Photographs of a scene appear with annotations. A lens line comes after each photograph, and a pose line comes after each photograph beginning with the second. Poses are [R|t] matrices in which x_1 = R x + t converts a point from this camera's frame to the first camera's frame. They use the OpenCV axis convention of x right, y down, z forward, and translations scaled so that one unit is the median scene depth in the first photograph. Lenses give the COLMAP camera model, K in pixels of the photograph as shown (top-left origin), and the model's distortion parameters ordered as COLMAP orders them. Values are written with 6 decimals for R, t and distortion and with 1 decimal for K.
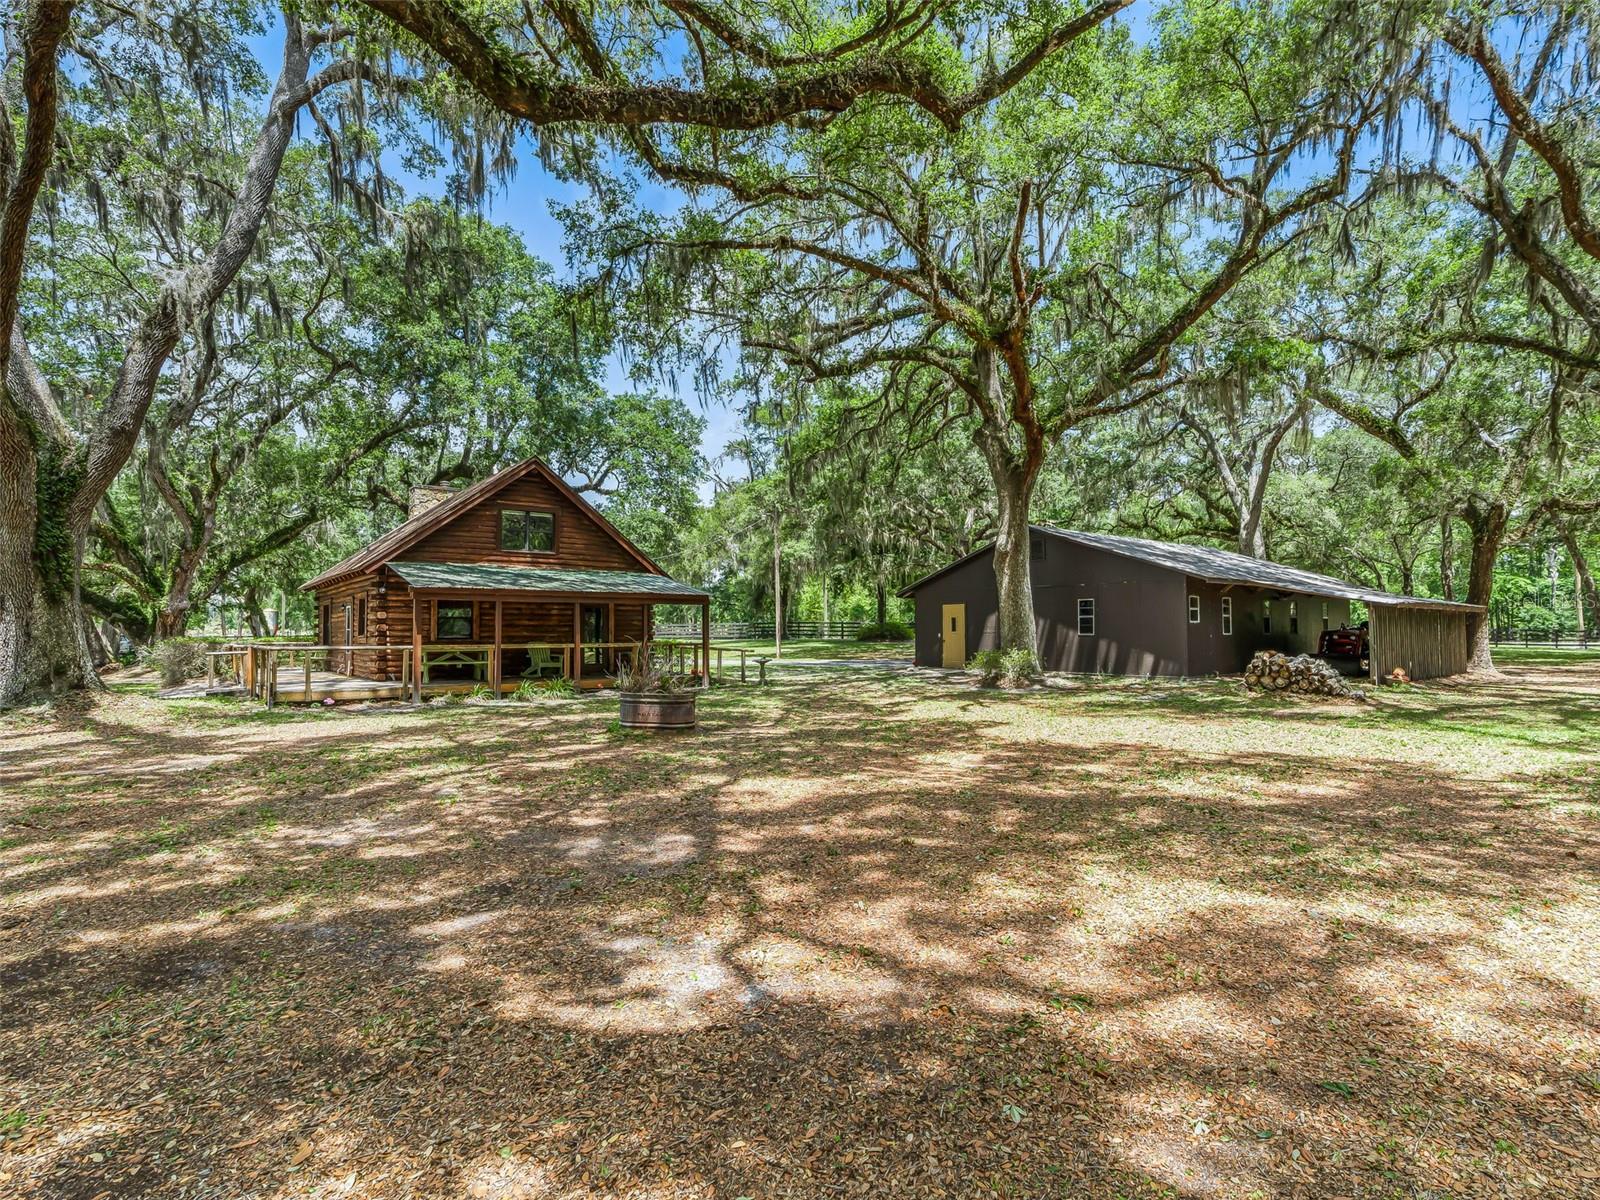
lens RADIAL K [[870.5, 0, 800.6], [0, 870.5, 605.7], [0, 0, 1]] dist [0.000656, 0.000434]
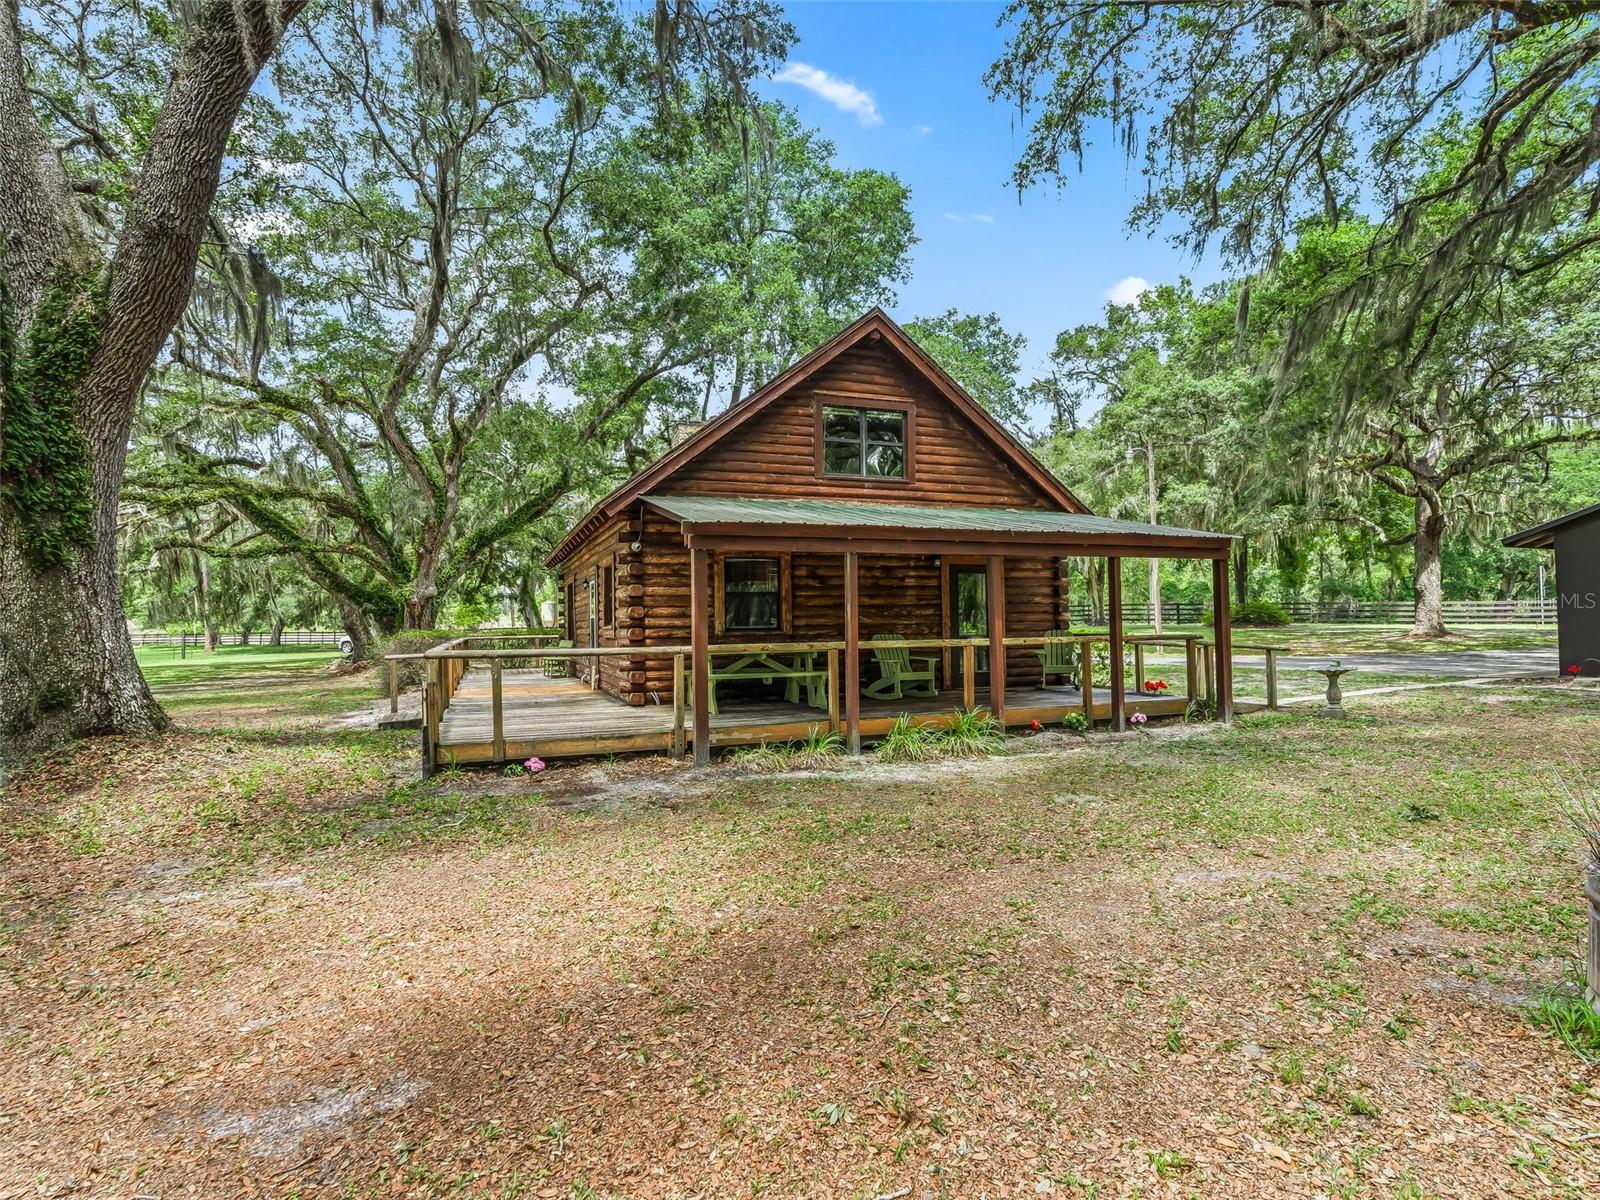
lens RADIAL K [[867.3, 0, 768.5], [0, 867.3, 597.4], [0, 0, 1]] dist [0.022999, 0.000953]
pose [[0.951921, -0.019653, -0.305714, -0.215234], [0.021242, 0.999773, 0.001870, 0.015684], [0.305607, -0.008274, 0.952122, 0.464254]]
